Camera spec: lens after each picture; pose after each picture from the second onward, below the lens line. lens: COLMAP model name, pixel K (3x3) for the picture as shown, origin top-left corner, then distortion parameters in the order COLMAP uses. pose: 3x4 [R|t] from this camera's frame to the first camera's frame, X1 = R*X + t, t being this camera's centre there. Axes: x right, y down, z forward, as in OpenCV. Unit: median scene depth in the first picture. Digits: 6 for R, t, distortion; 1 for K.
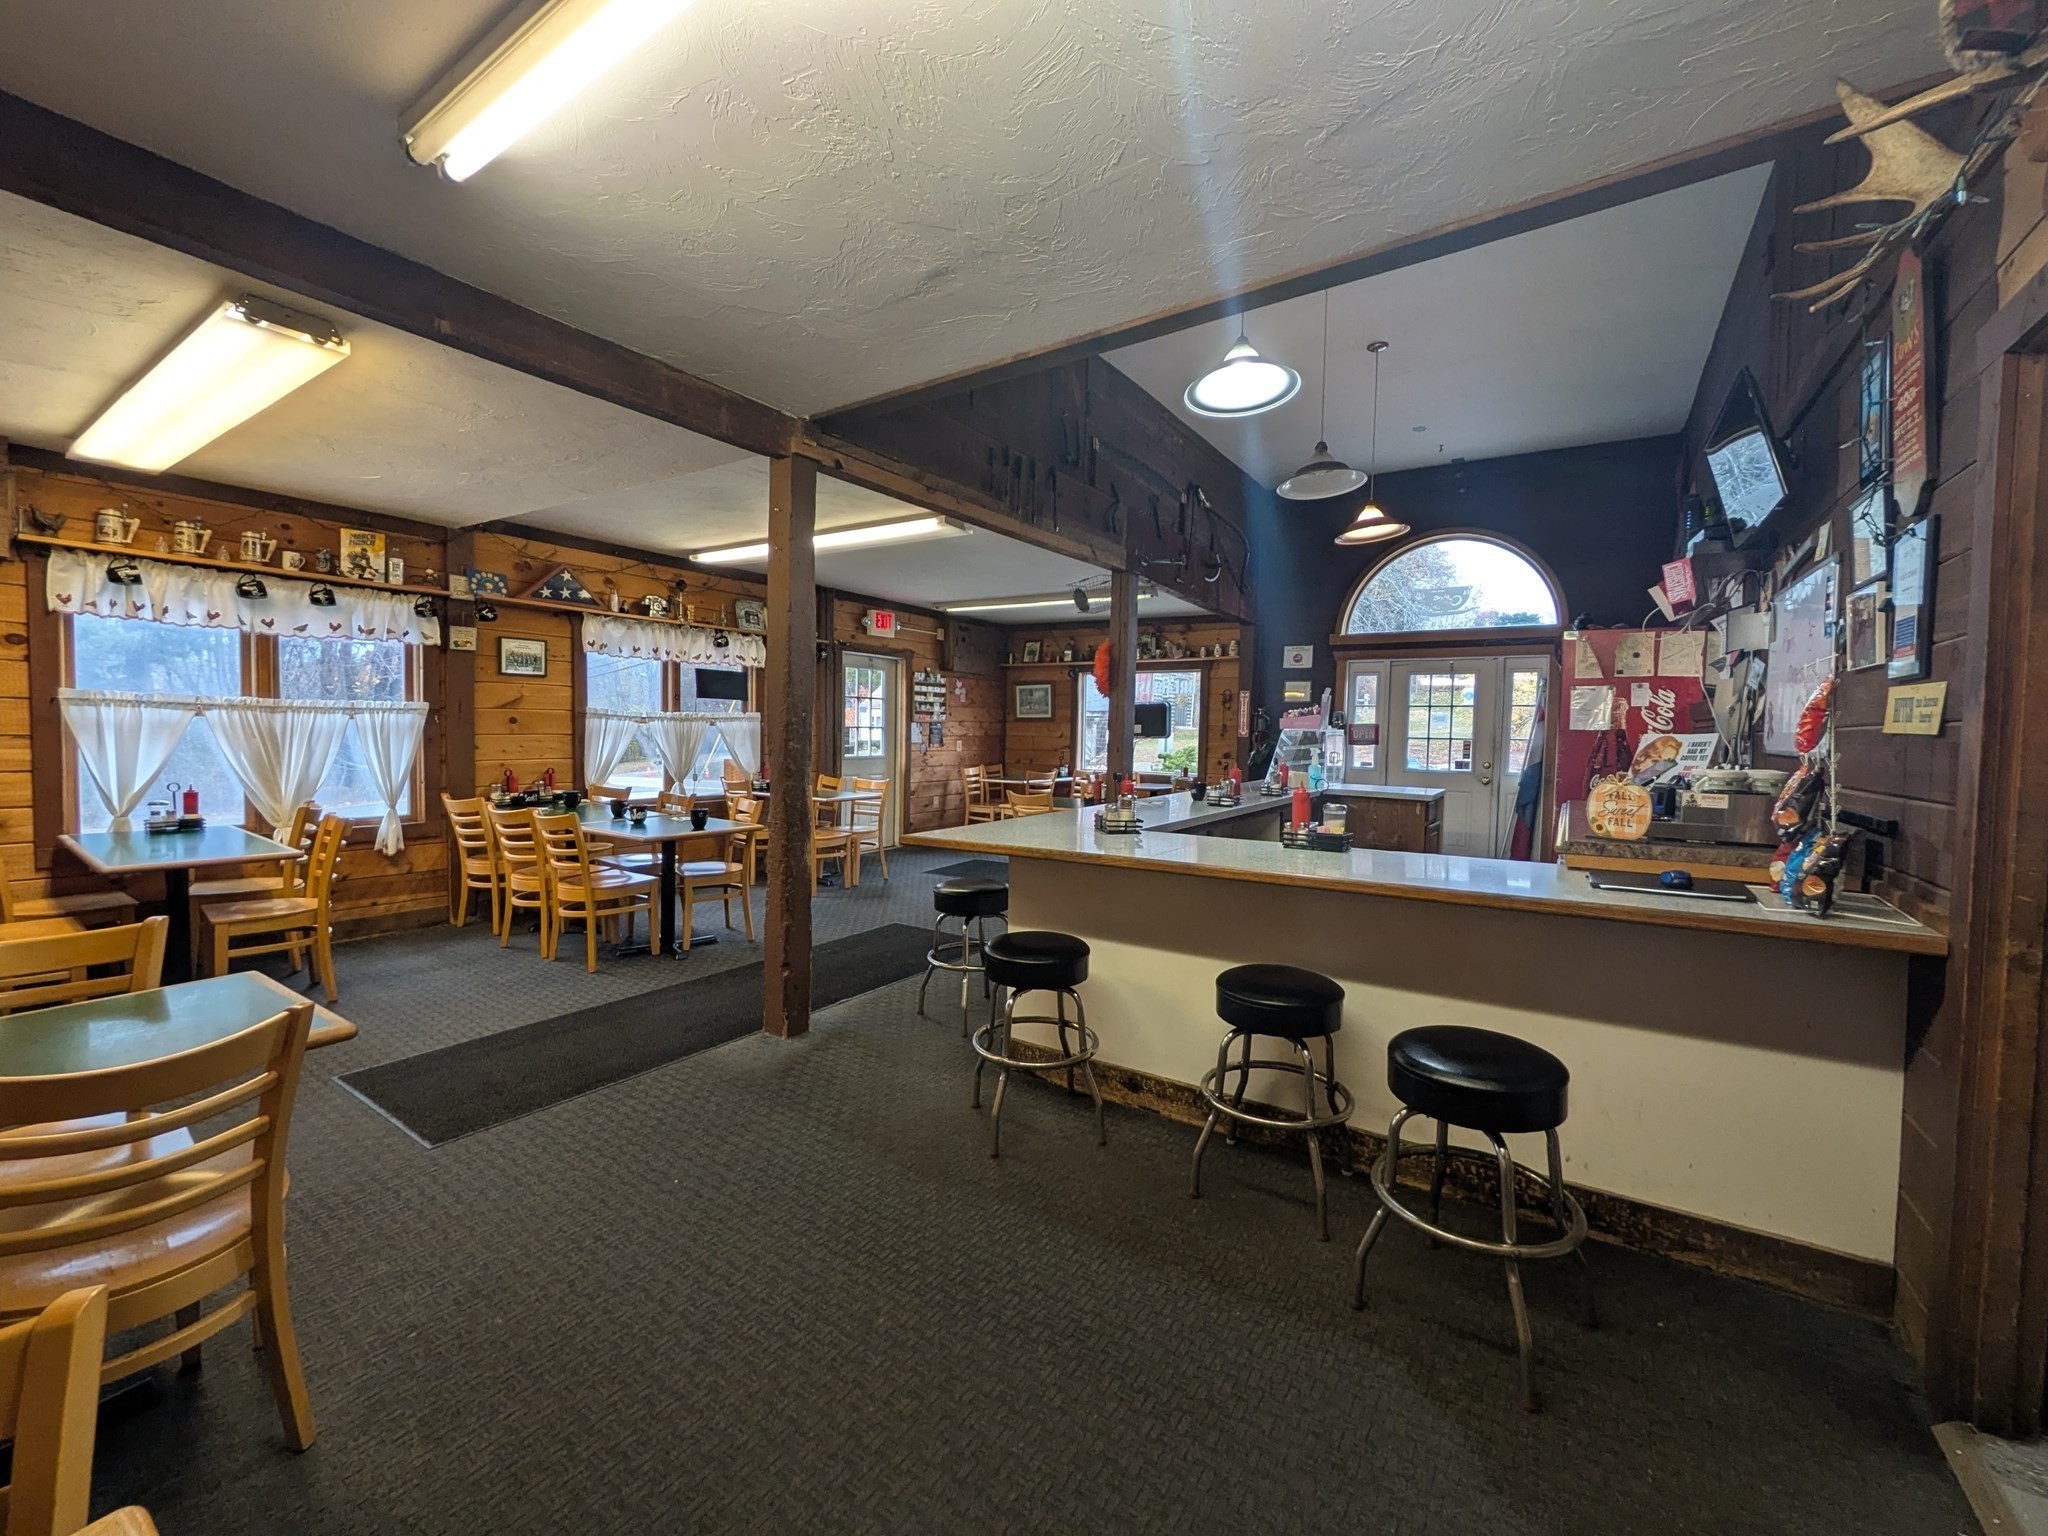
lens RADIAL K [[819.7, 0, 1030.9], [0, 819.7, 769.9], [0, 0, 1]] dist [-0.000170, -0.000278]
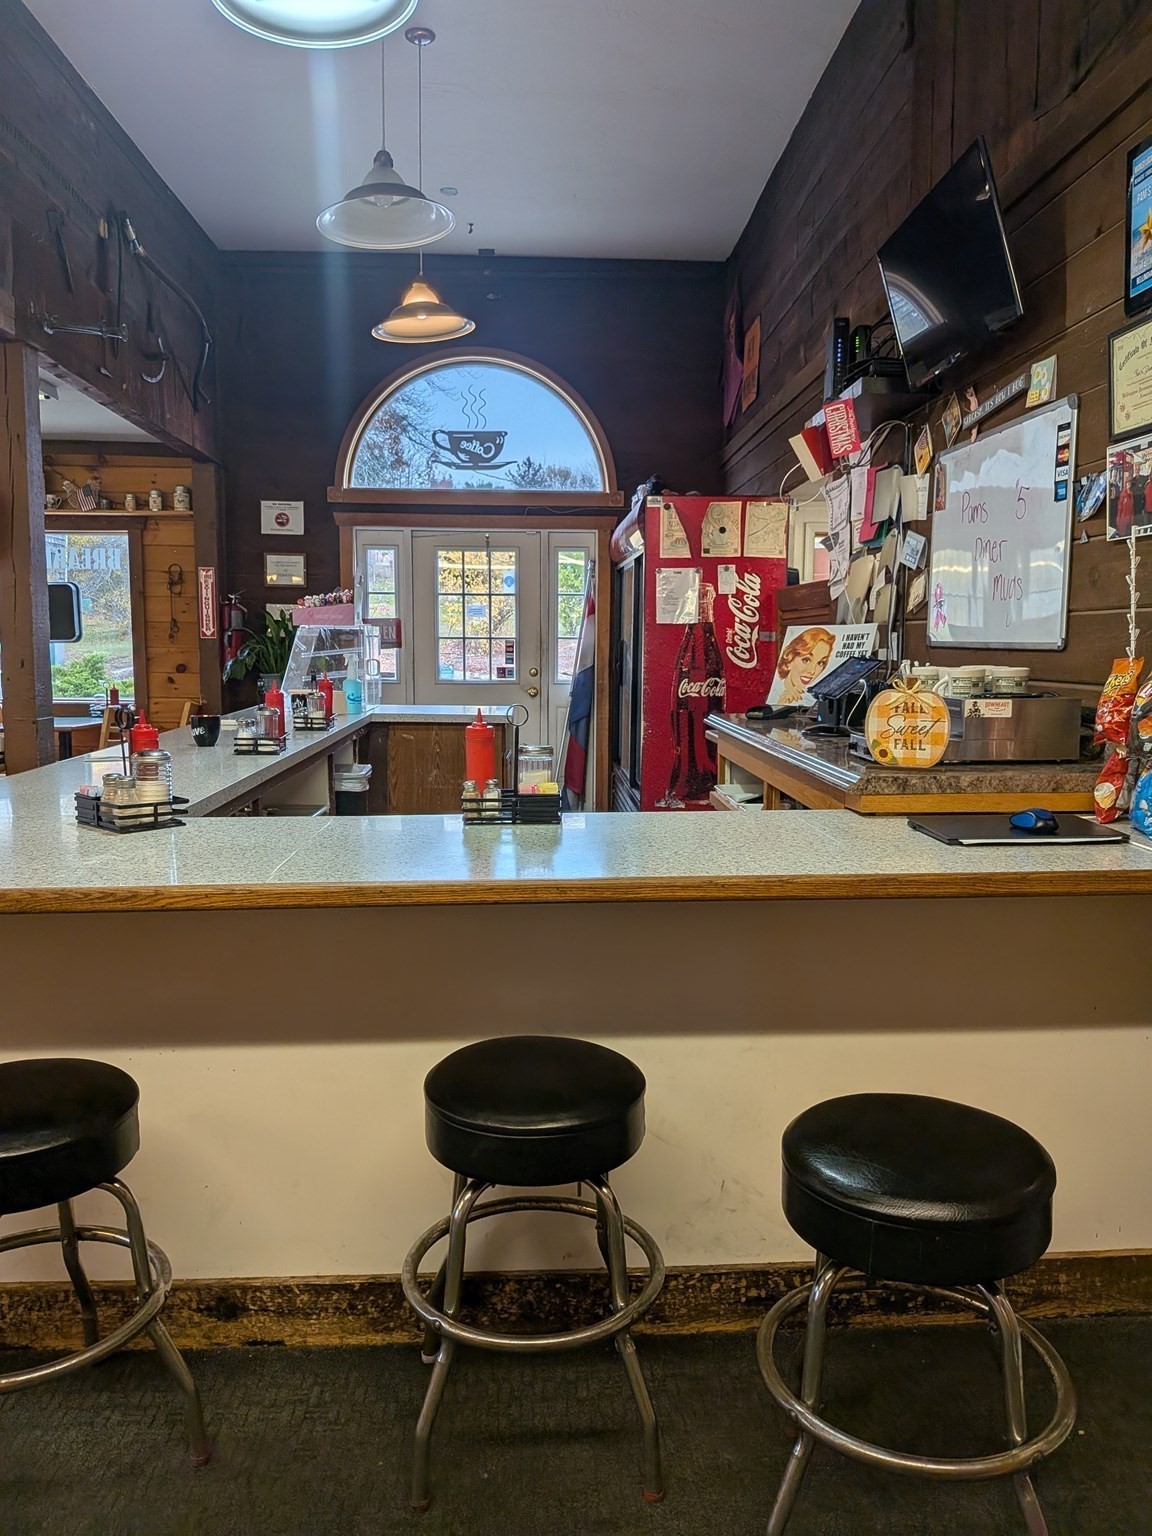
lens RADIAL K [[1117.4, 0, 563.6], [0, 1117.4, 773.3], [0, 0, 1]] dist [0.031697, -0.042982]
pose [[0.815985, -0.081161, 0.572347, -0.039529], [0.036533, 0.995356, 0.089062, -0.003964], [-0.576918, -0.051764, 0.815160, 0.152330]]
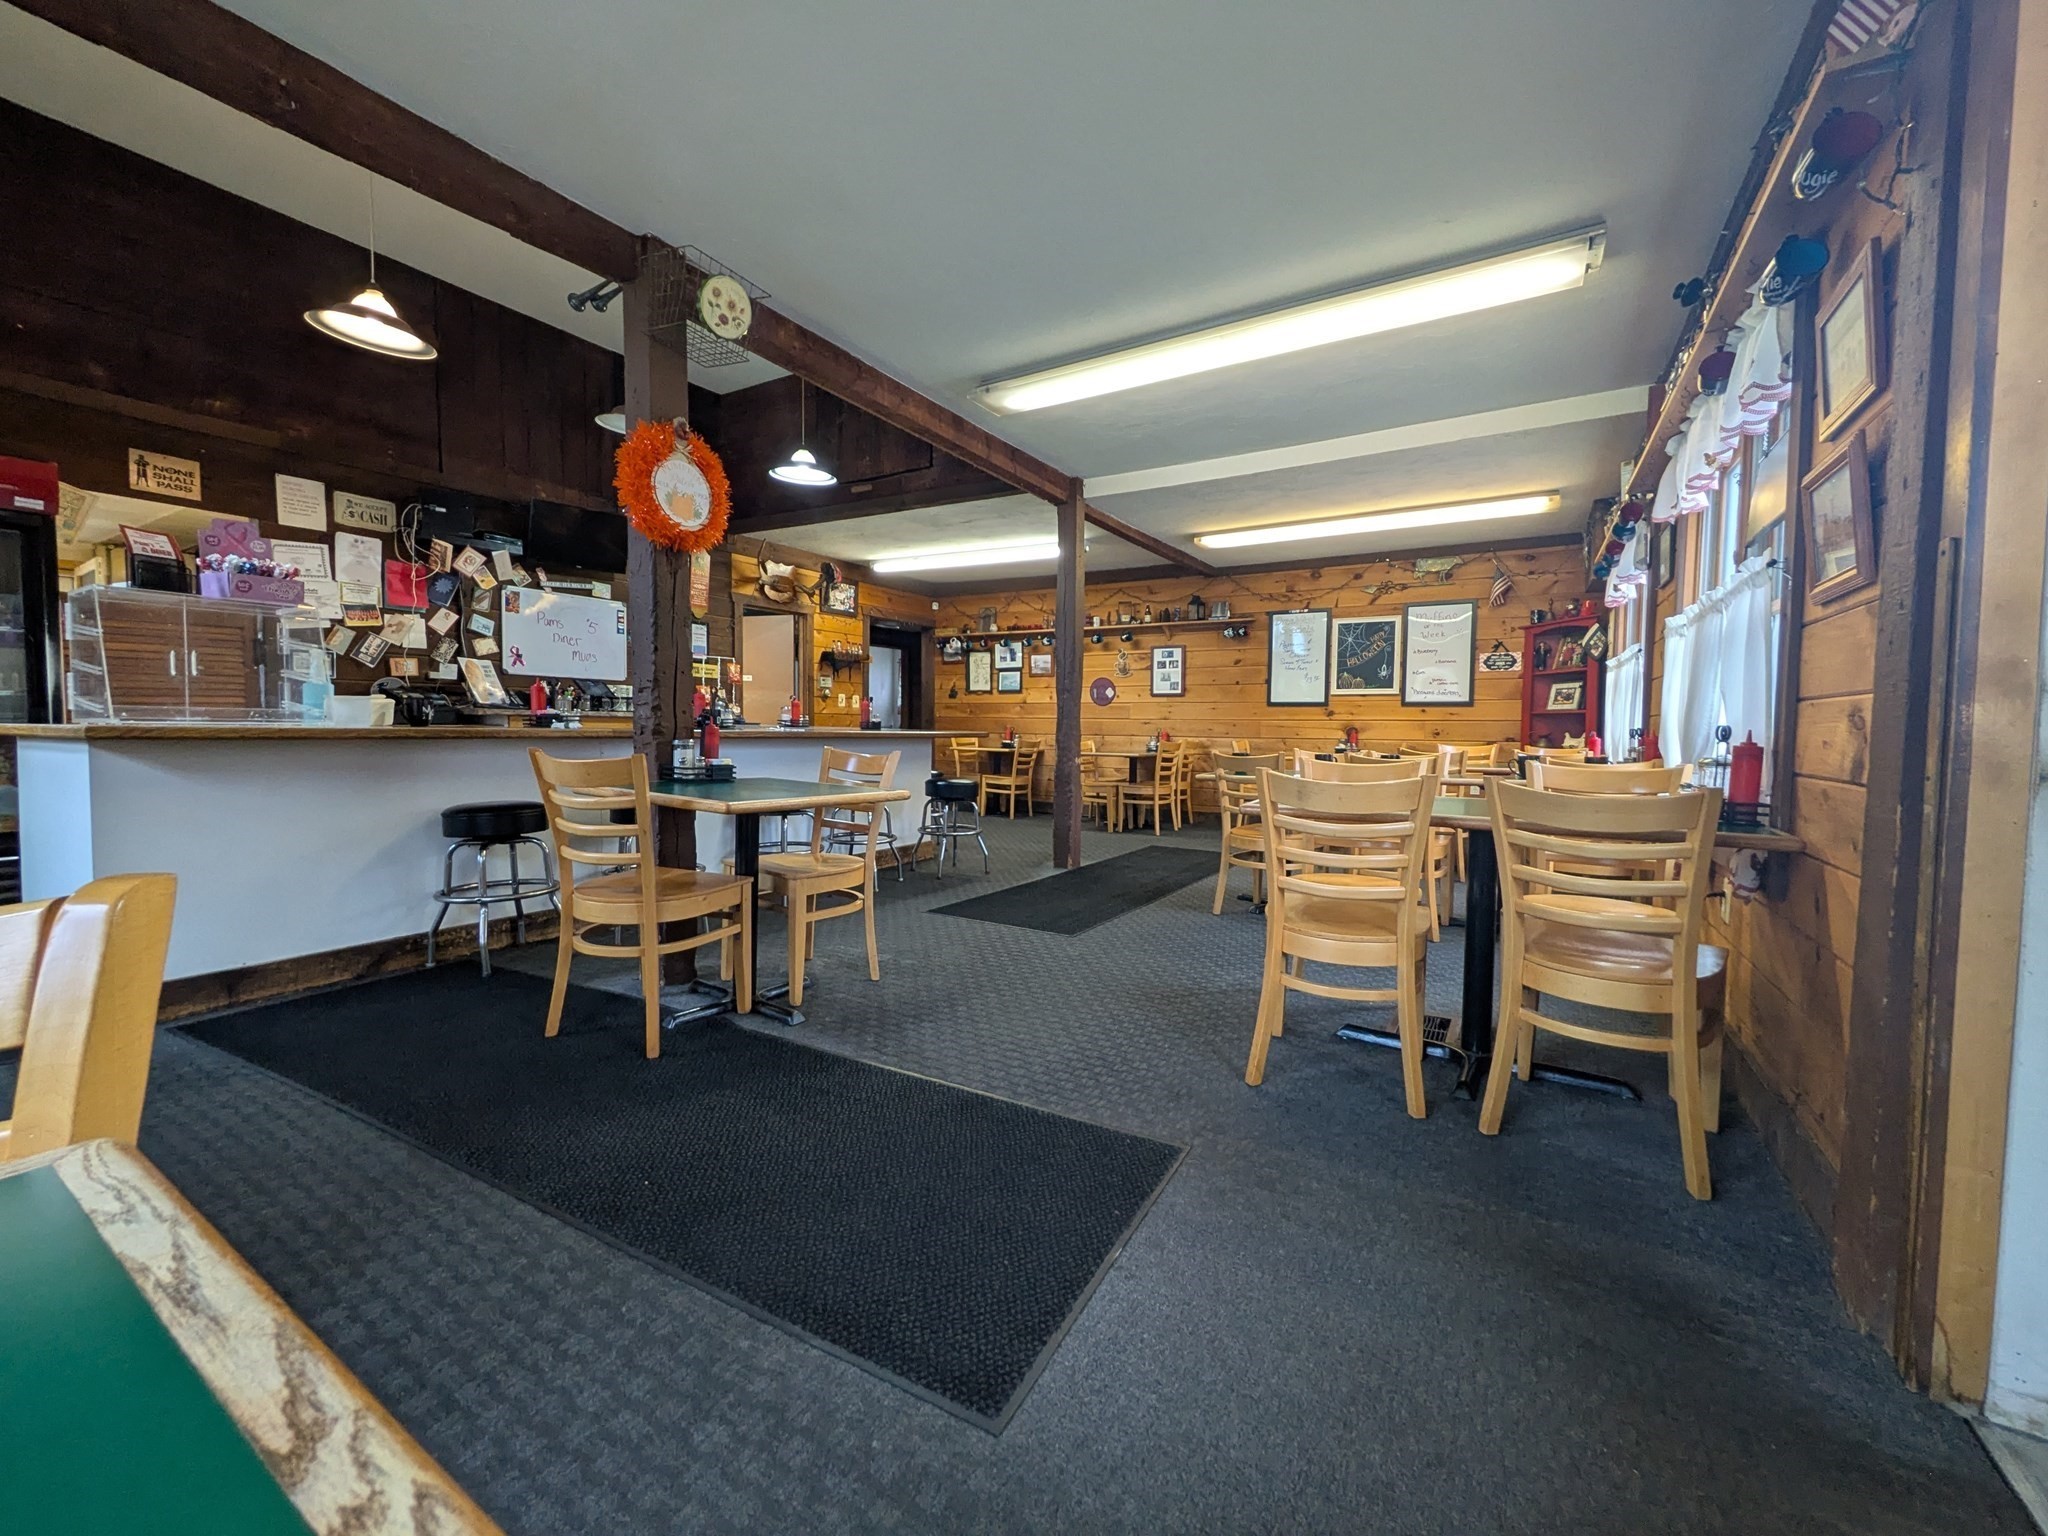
lens RADIAL K [[819.7, 0, 1035.7], [0, 819.7, 765.9], [0, 0, 1]] dist [-0.000170, -0.000278]
pose [[-0.998852, -0.024955, -0.040886, -0.094427], [-0.028746, 0.995068, 0.094935, -0.014782], [0.038315, 0.096001, -0.994643, 1.535307]]
